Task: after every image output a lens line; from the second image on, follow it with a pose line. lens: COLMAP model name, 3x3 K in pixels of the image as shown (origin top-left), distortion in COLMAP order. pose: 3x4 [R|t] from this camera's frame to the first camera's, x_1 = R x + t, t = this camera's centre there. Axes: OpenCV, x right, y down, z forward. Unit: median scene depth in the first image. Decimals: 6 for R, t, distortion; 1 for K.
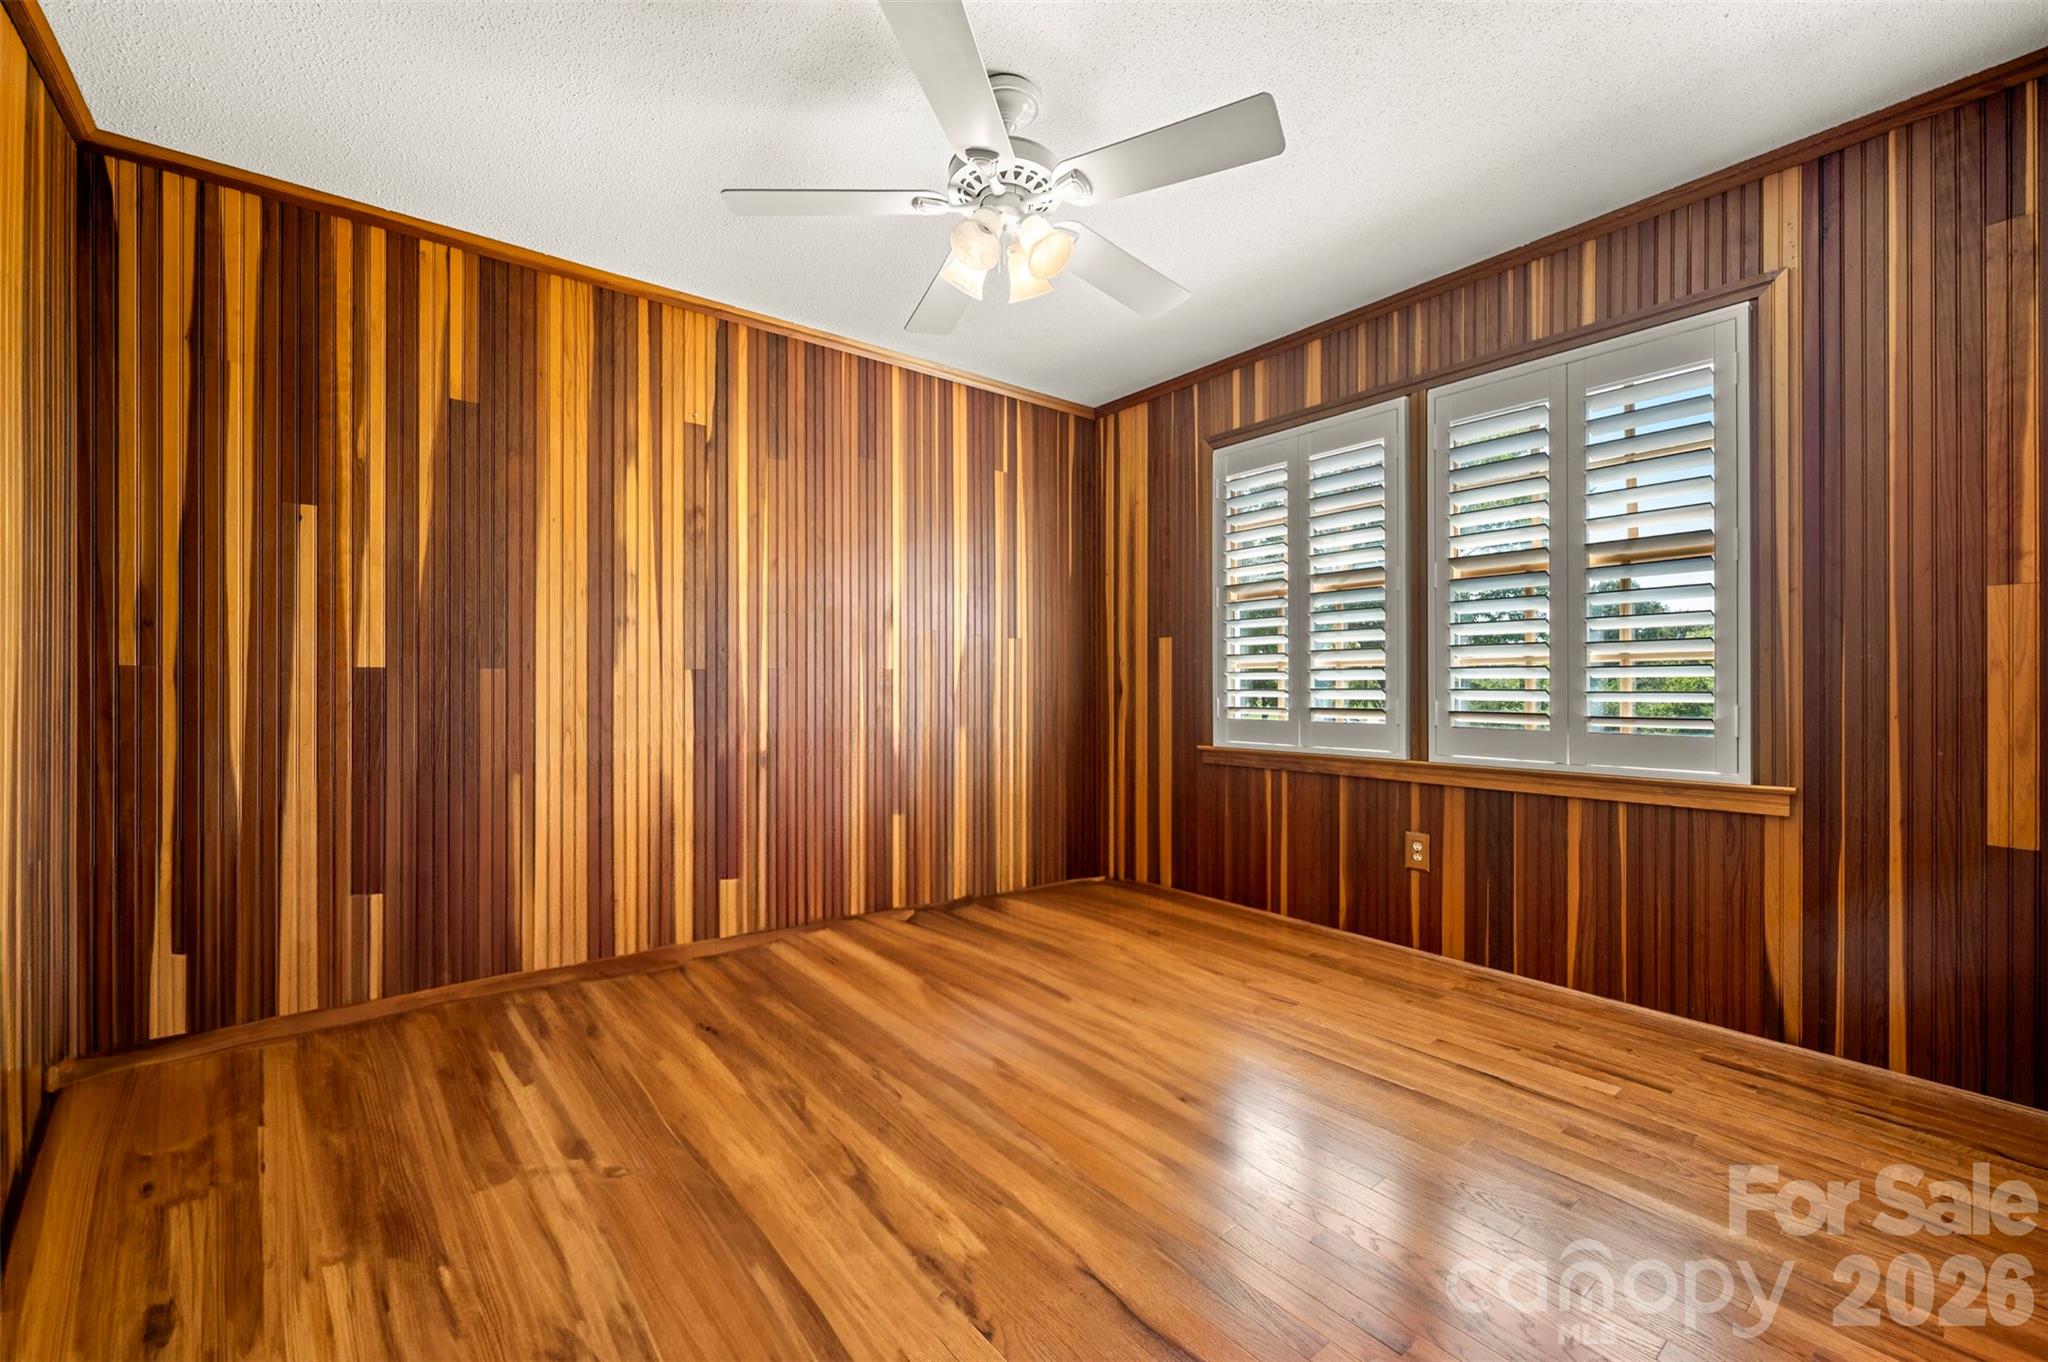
lens RADIAL K [[829.8, 0, 1034.1], [0, 829.8, 685.6], [0, 0, 1]] dist [-0.003008, -0.000329]
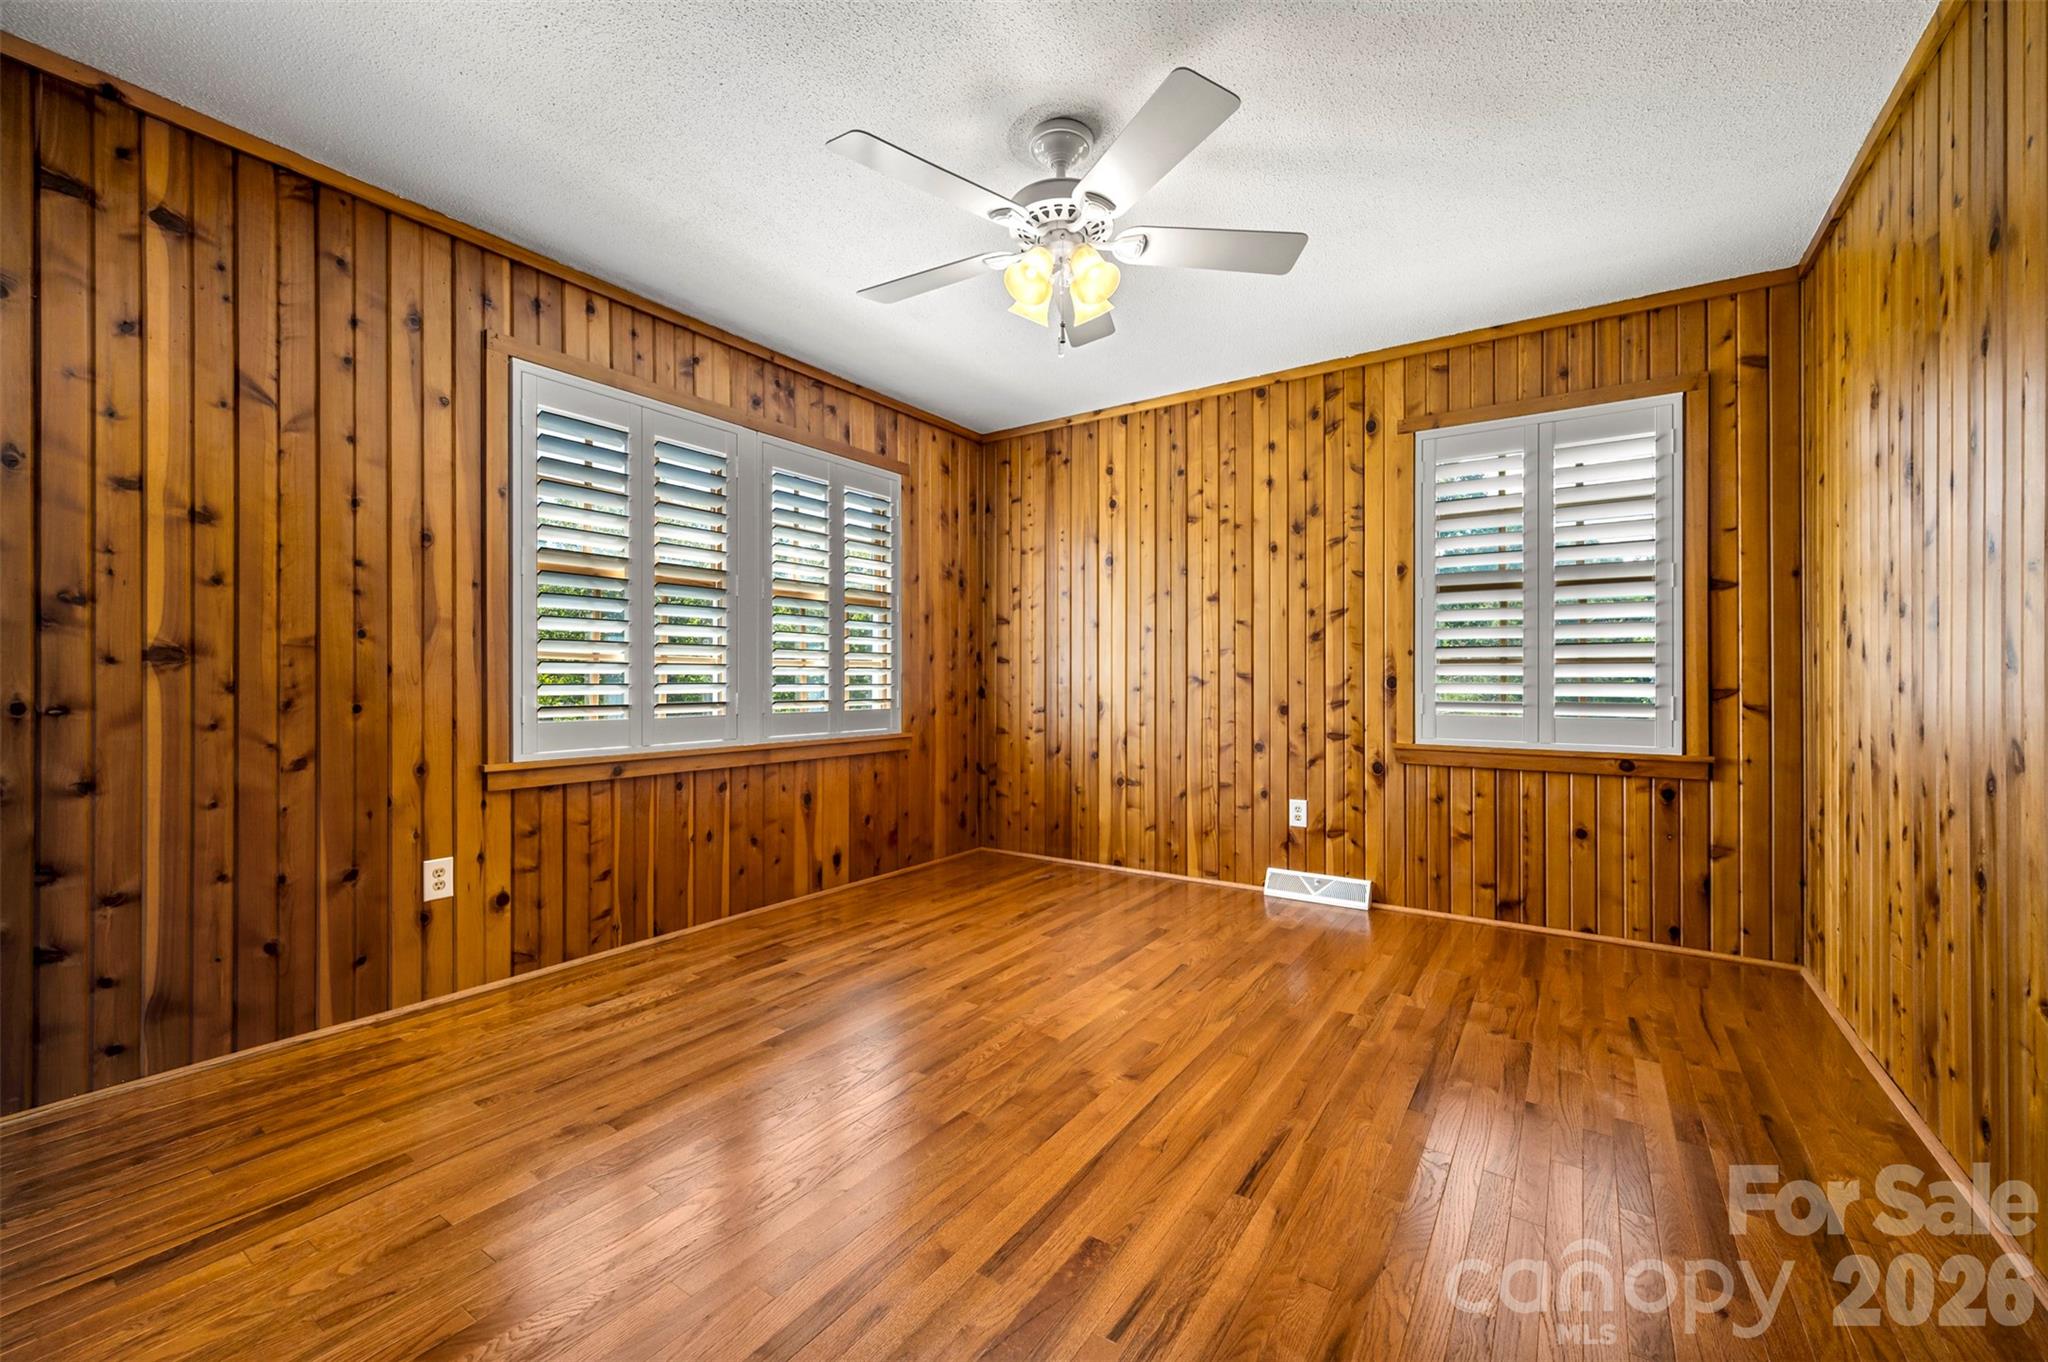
lens RADIAL K [[829.8, 0, 1034.7], [0, 829.8, 677.2], [0, 0, 1]] dist [-0.003008, -0.000329]
pose [[-0.289139, 0.003268, 0.957282, -0.724600], [0.001937, 0.999994, -0.002829, -0.000203], [-0.957285, 0.001037, -0.289143, 0.897405]]
